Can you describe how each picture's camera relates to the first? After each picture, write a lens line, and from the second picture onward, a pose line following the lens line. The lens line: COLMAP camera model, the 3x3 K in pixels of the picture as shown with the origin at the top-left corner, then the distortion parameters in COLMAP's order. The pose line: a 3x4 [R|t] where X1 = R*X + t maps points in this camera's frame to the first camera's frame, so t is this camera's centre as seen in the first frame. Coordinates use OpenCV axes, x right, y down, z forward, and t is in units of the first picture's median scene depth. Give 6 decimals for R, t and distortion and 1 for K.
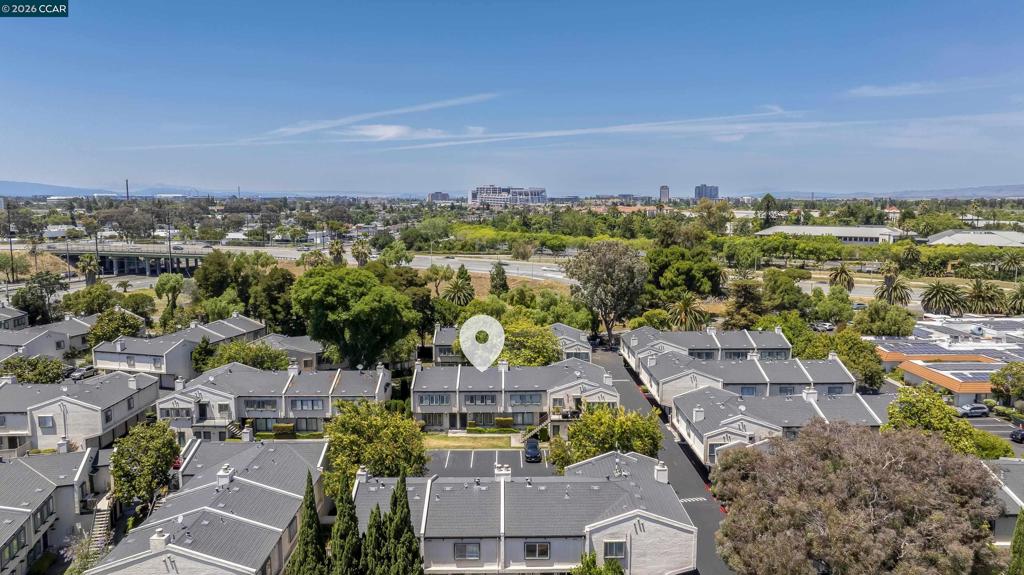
lens RADIAL K [[724.3, 0, 512.0], [0, 724.3, 287.5], [0, 0, 1]] dist [-0.028299, 0.001550]
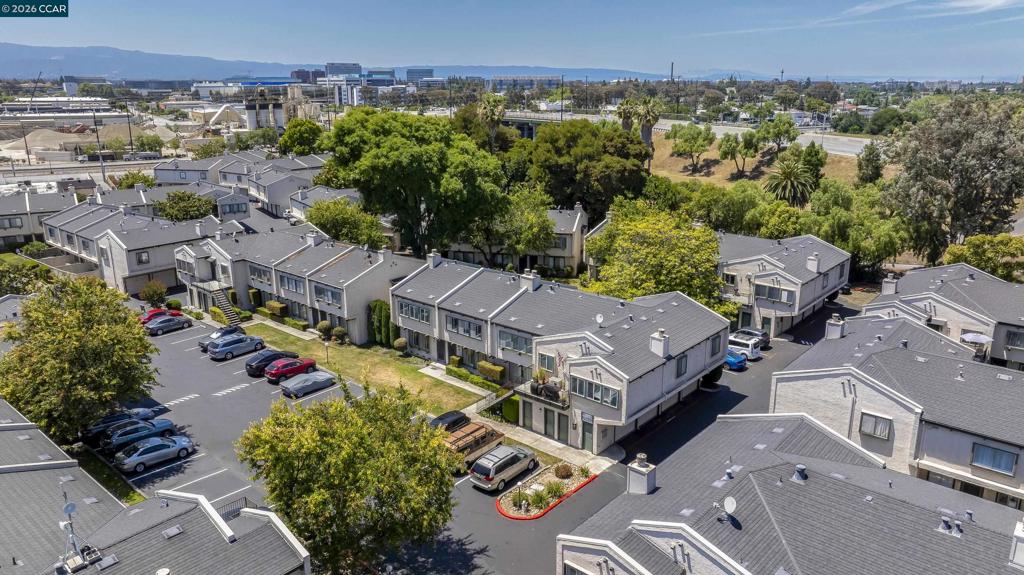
lens RADIAL K [[724.3, 0, 512.0], [0, 724.3, 287.5], [0, 0, 1]] dist [-0.028299, 0.001550]
pose [[0.745304, 0.182874, -0.641154, 0.375941], [-0.083184, 0.979639, 0.182723, 0.005401], [0.661515, -0.082850, 0.745342, 0.567277]]
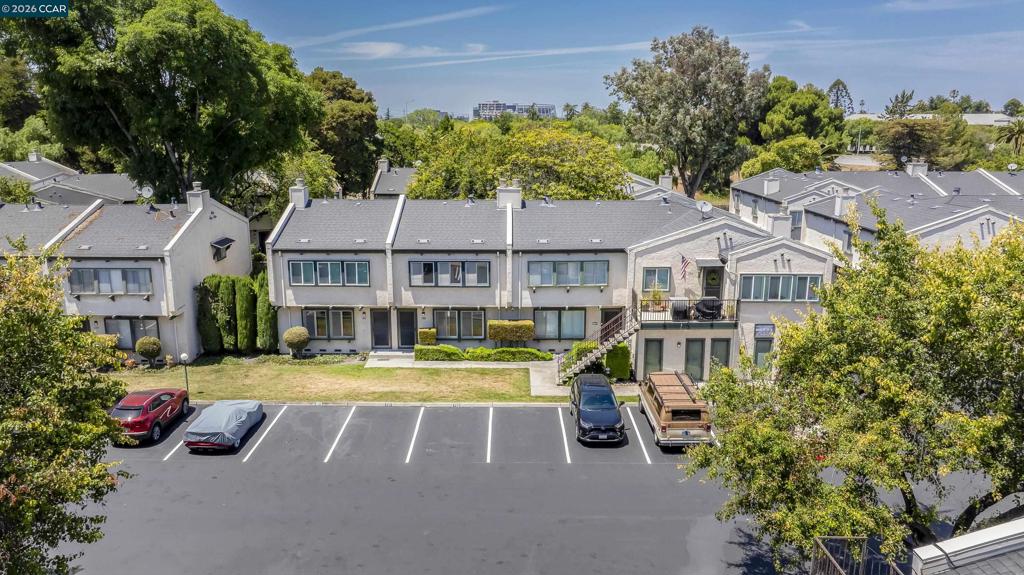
lens RADIAL K [[767.2, 0, 512.0], [0, 767.2, 287.5], [0, 0, 1]] dist [-0.020330, -0.003093]
pose [[0.999975, 0.006025, -0.003570, -0.009295], [-0.005694, 0.996258, 0.086236, 0.127125], [0.004076, -0.086214, 0.996268, 0.594022]]
